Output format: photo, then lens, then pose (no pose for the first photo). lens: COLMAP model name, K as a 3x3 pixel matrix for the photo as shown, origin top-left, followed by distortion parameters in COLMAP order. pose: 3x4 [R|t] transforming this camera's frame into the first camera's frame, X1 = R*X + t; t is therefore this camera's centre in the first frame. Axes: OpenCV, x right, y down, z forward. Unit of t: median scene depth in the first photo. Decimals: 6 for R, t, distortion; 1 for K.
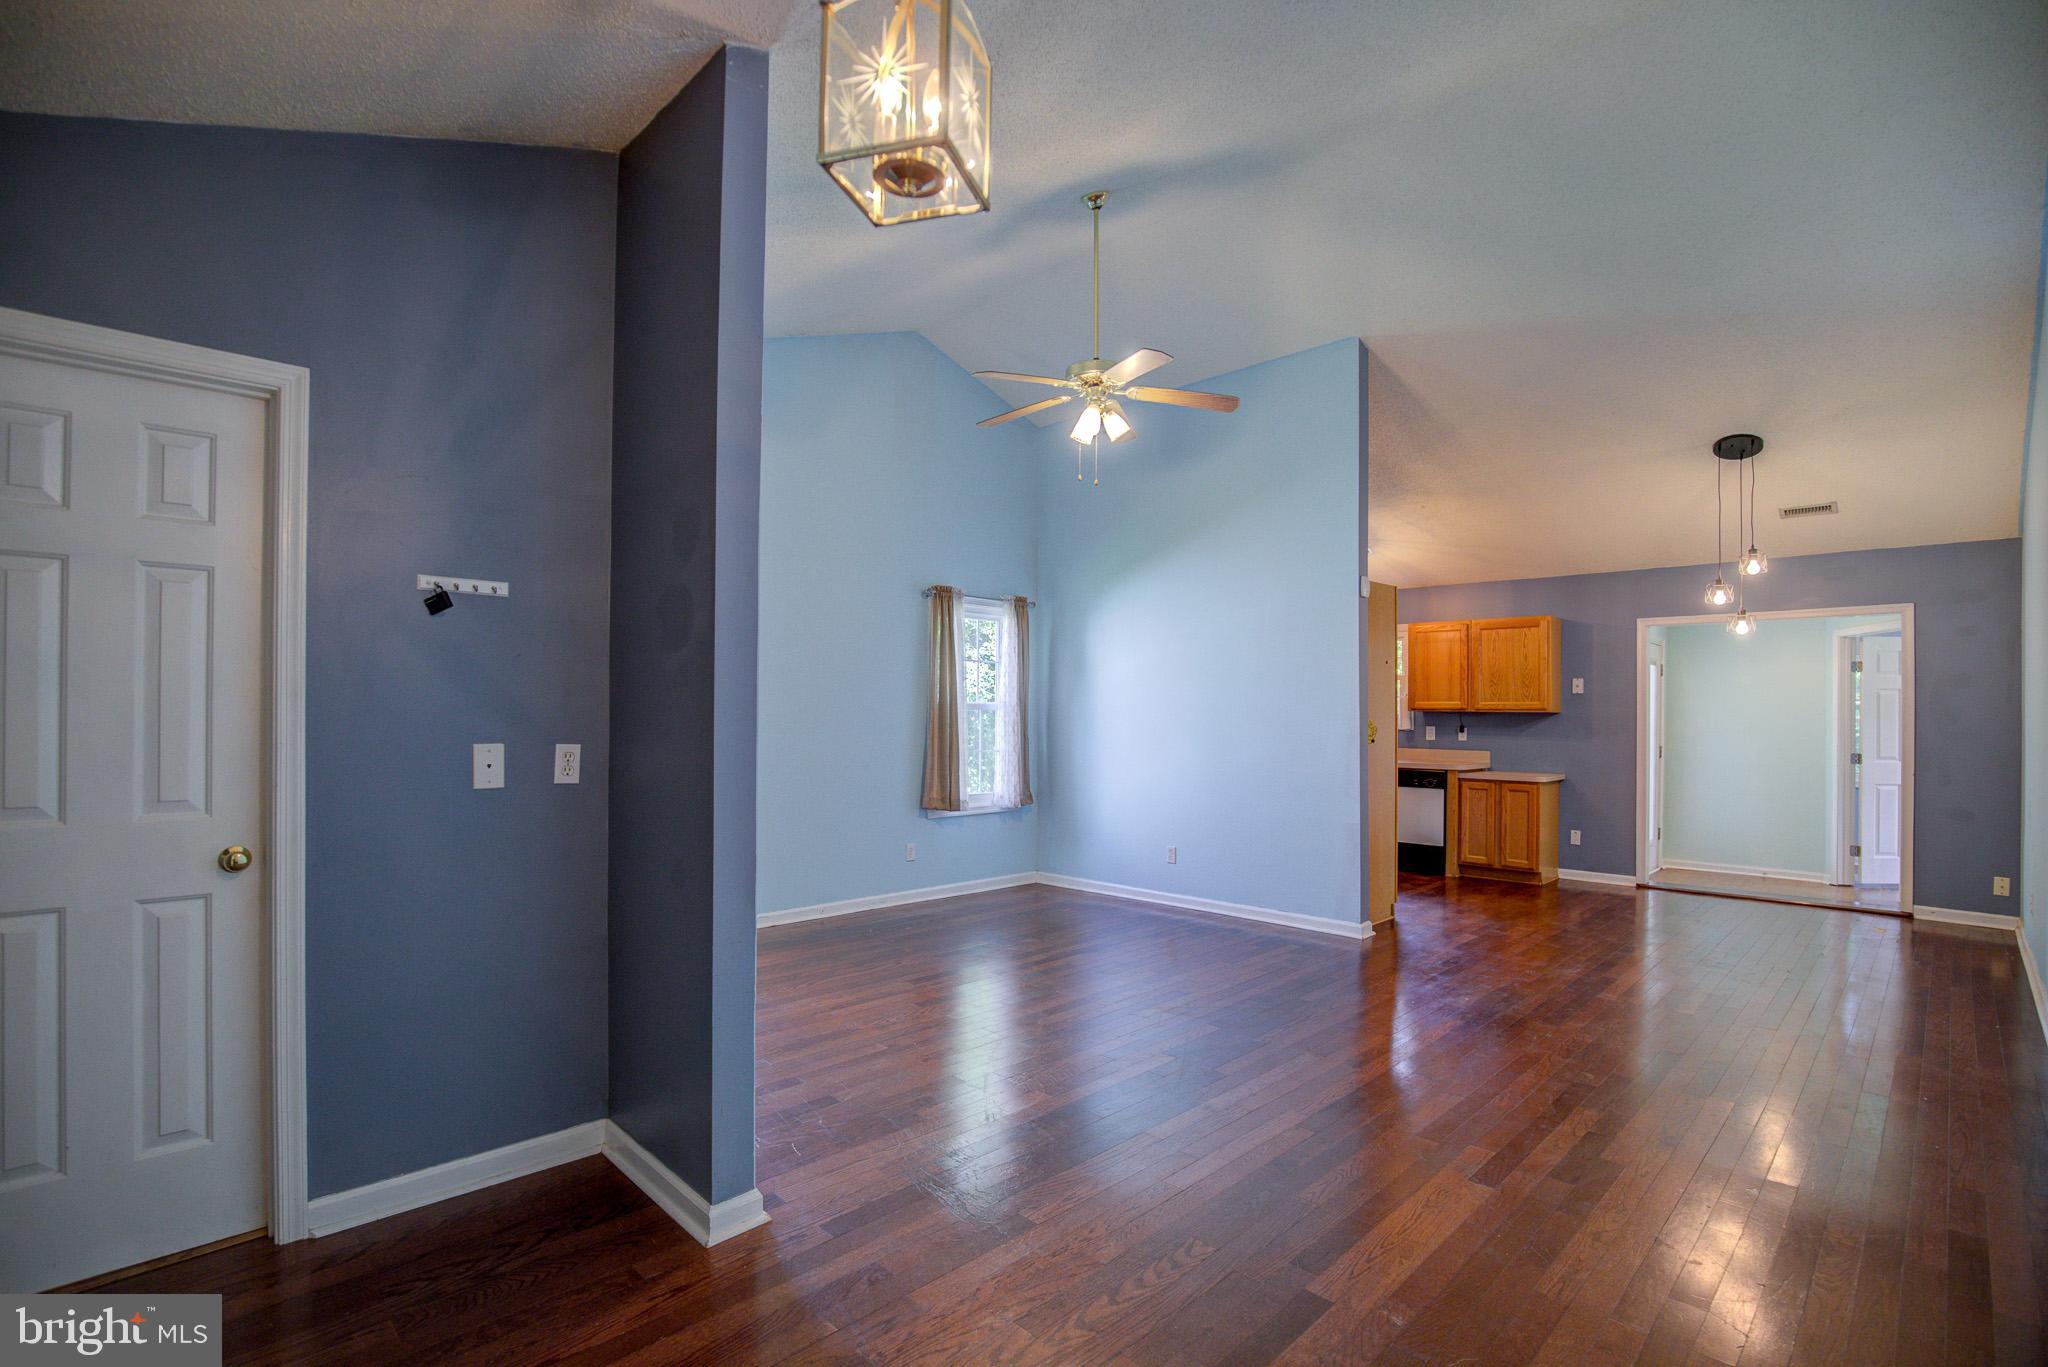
lens RADIAL K [[943.6, 0, 1026.7], [0, 943.6, 704.8], [0, 0, 1]] dist [-0.026434, 0.001005]
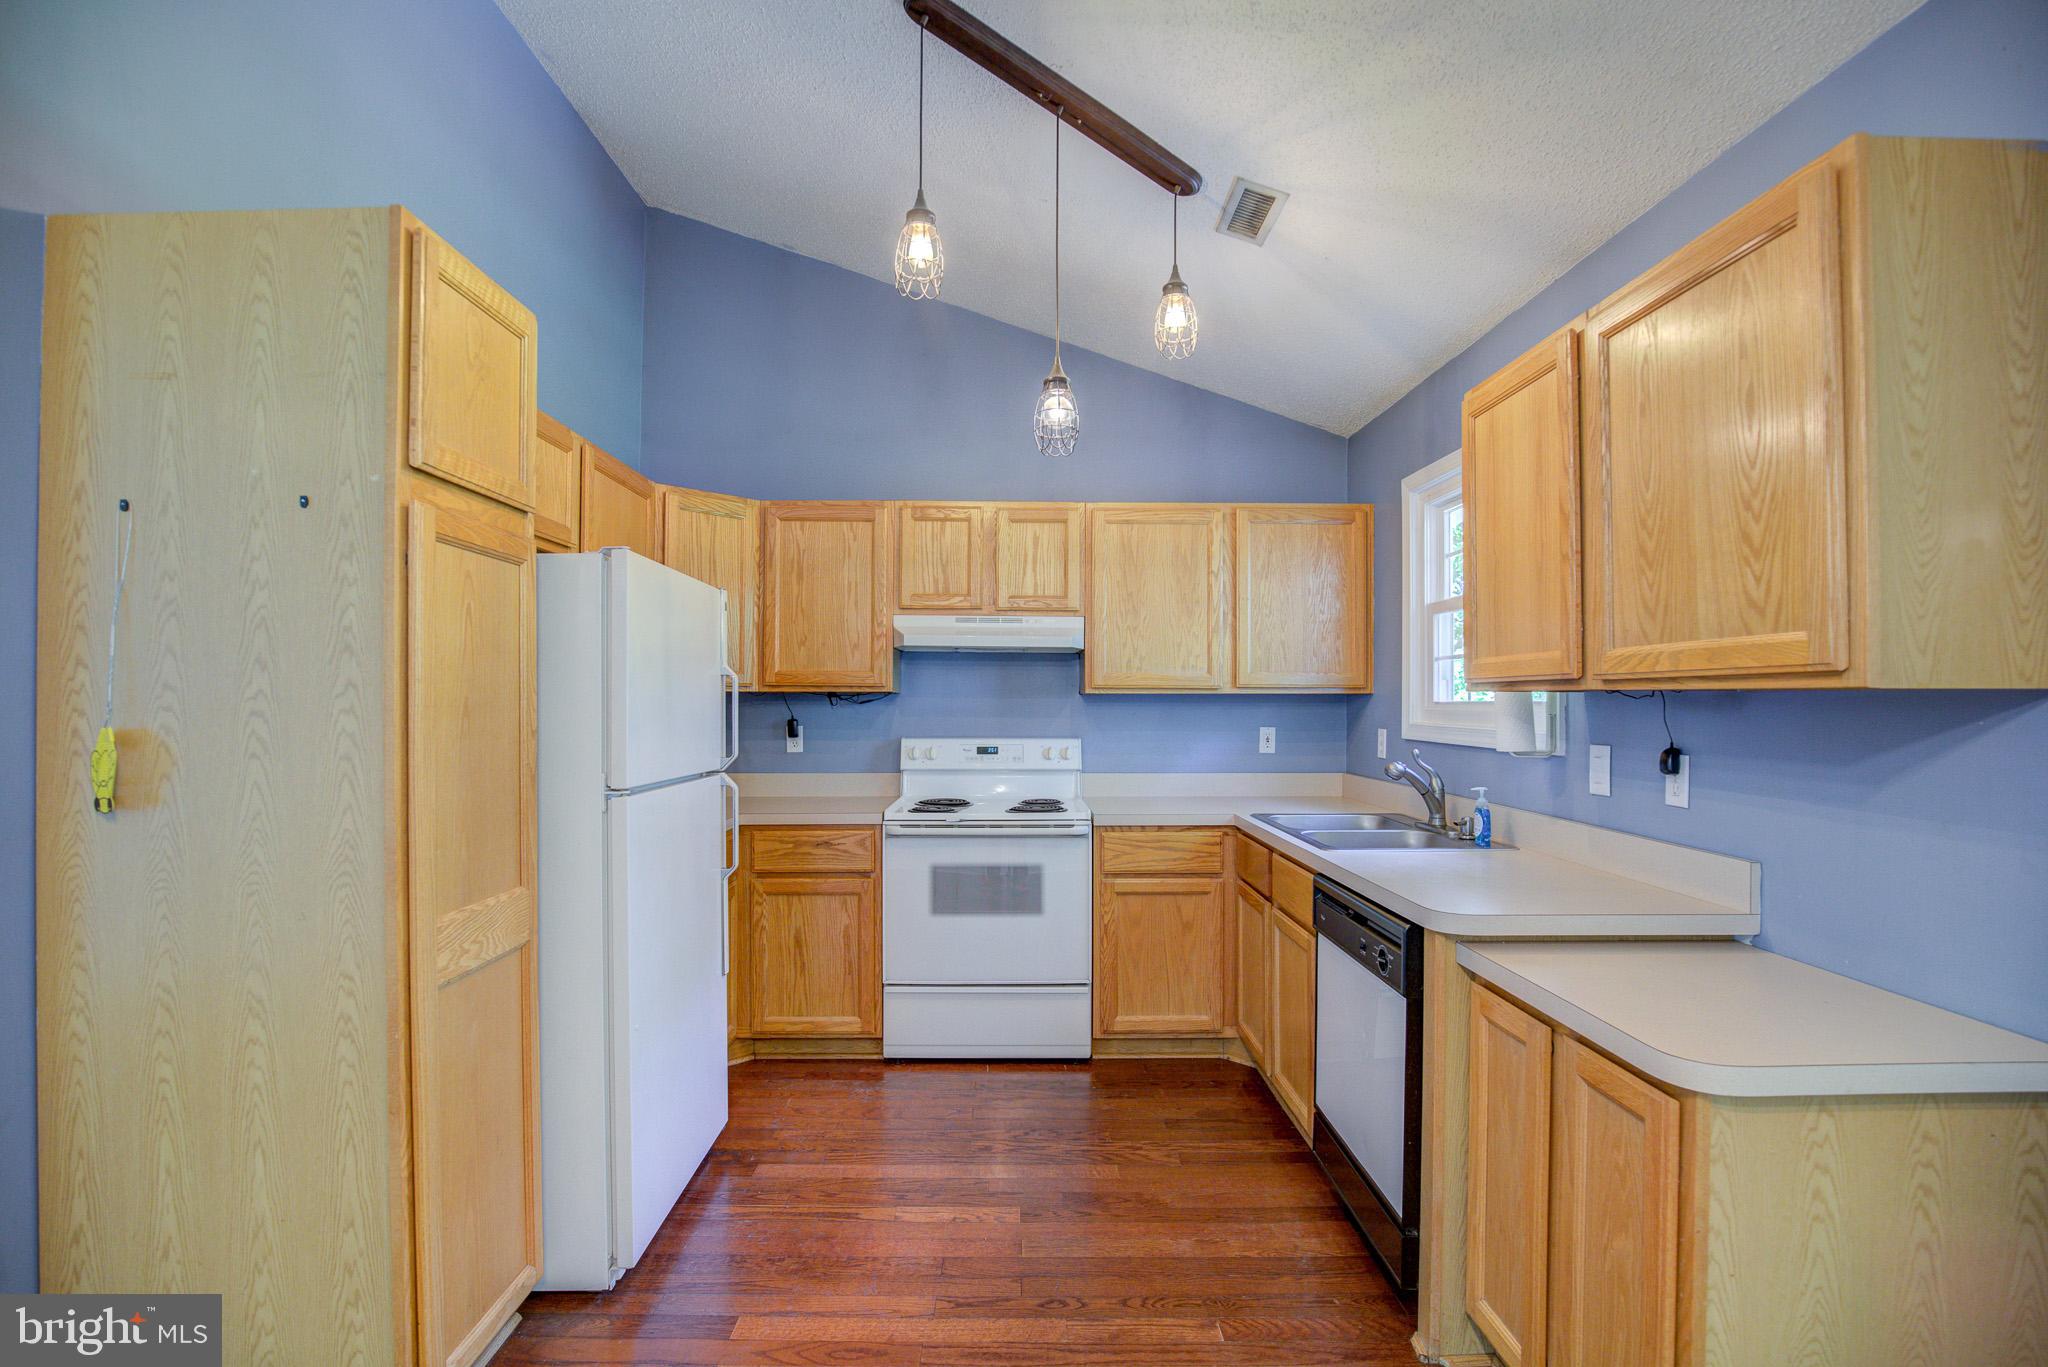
lens RADIAL K [[950.7, 0, 1020.1], [0, 950.7, 688.0], [0, 0, 1]] dist [-0.028463, 0.002090]
pose [[0.715376, -0.014513, -0.698589, 0.616816], [0.007772, 0.999888, -0.012813, 0.009886], [0.698697, 0.003737, 0.715408, 0.836217]]
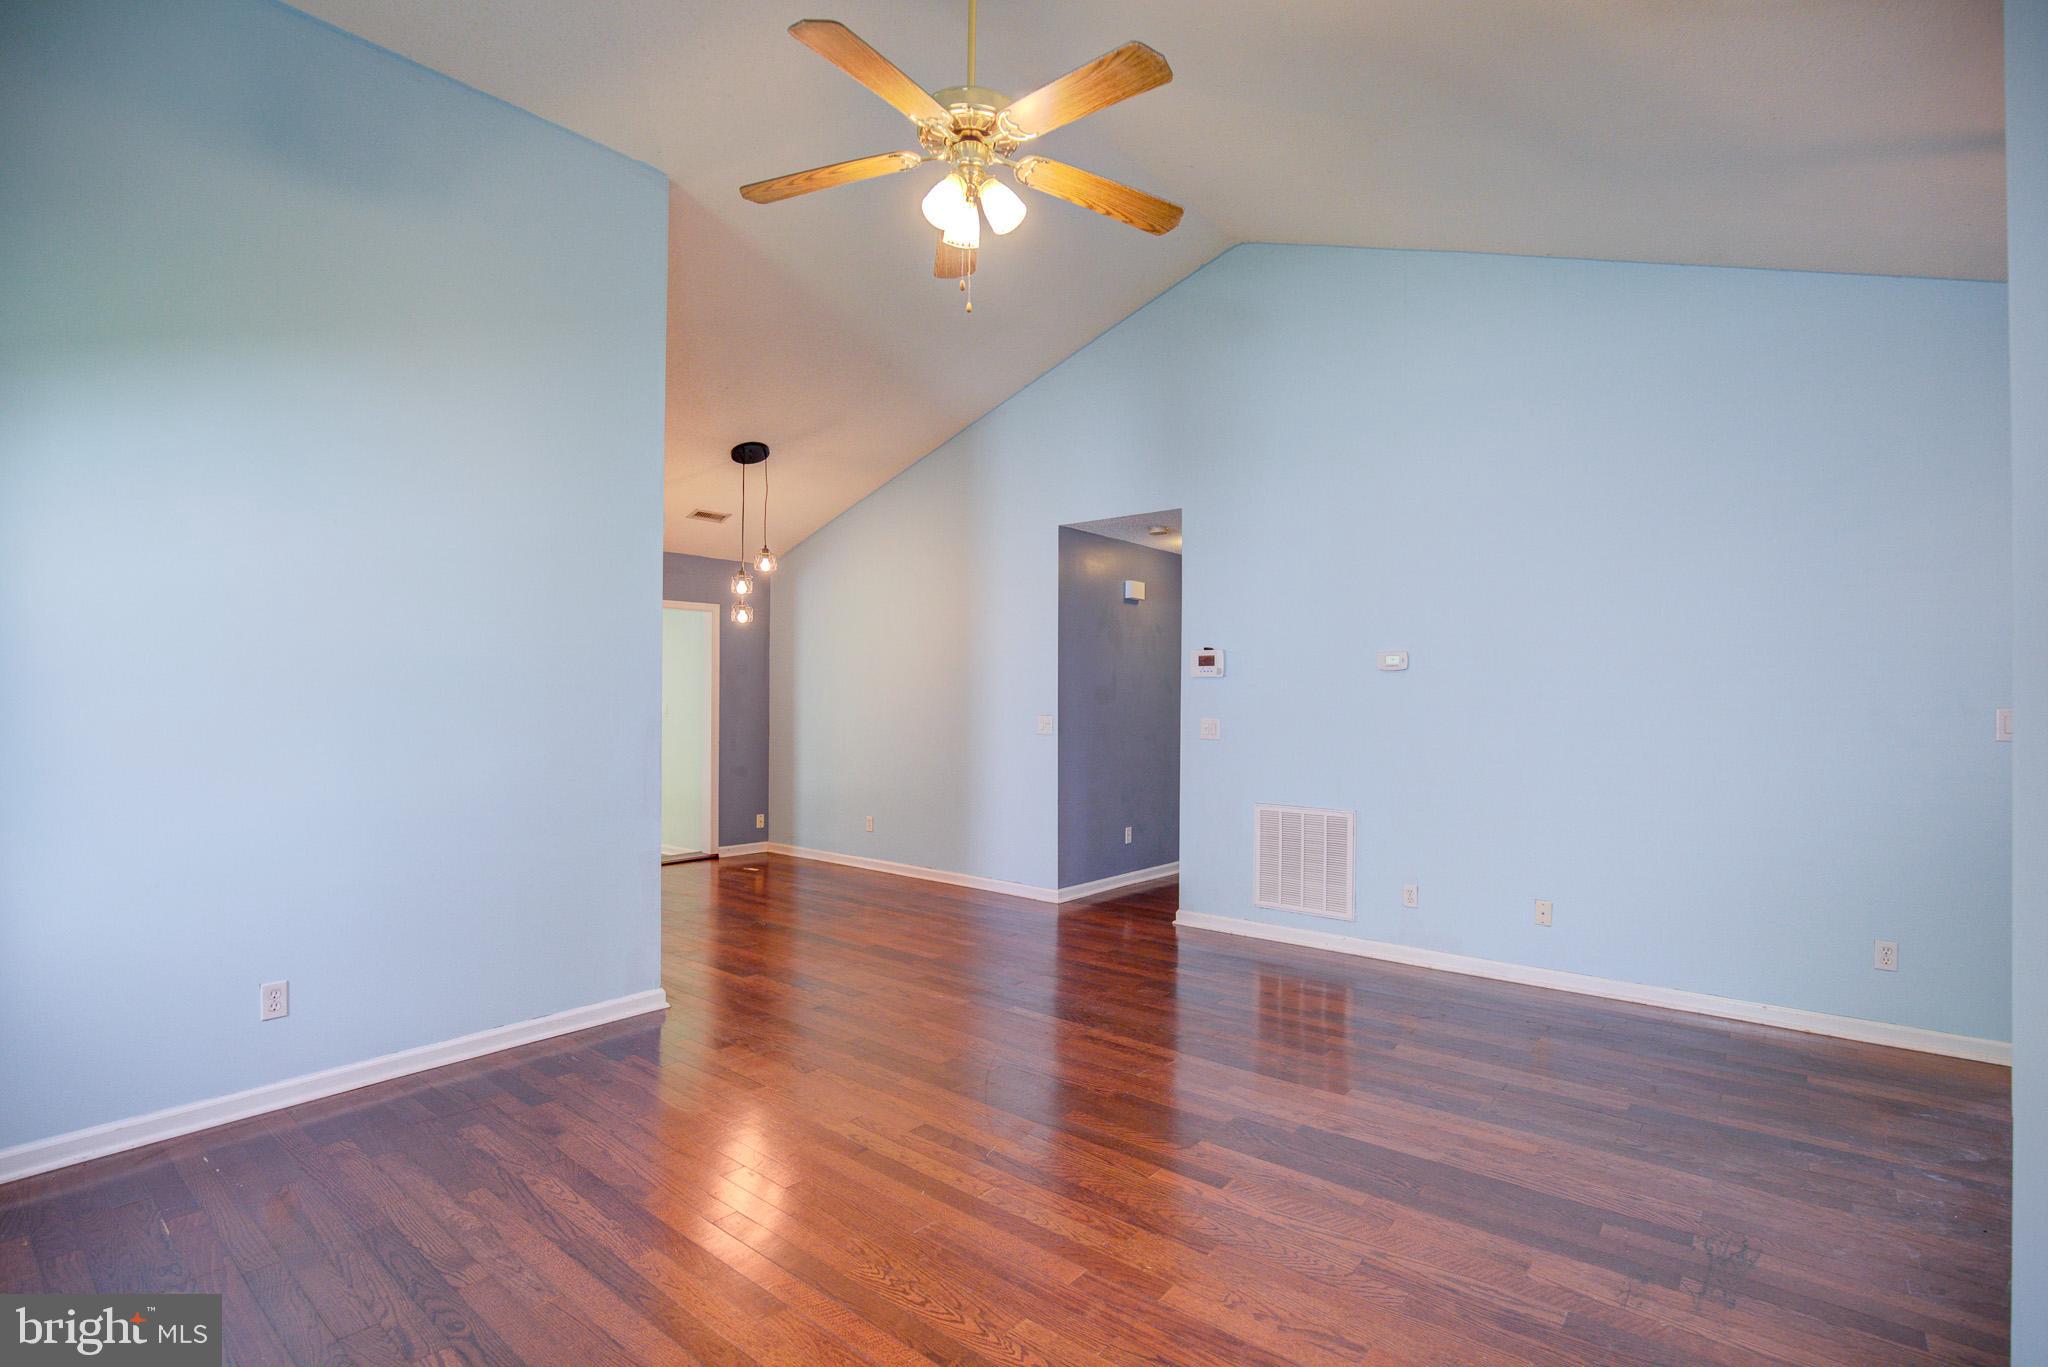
lens RADIAL K [[958.5, 0, 1024.0], [0, 958.5, 683.5], [0, 0, 1]] dist [-0.000484, 0.000010]
pose [[-0.100249, 0.009276, 0.994919, -0.329201], [-0.014065, 0.999843, -0.010739, 0.003769], [-0.994863, -0.015070, -0.100103, 0.638878]]
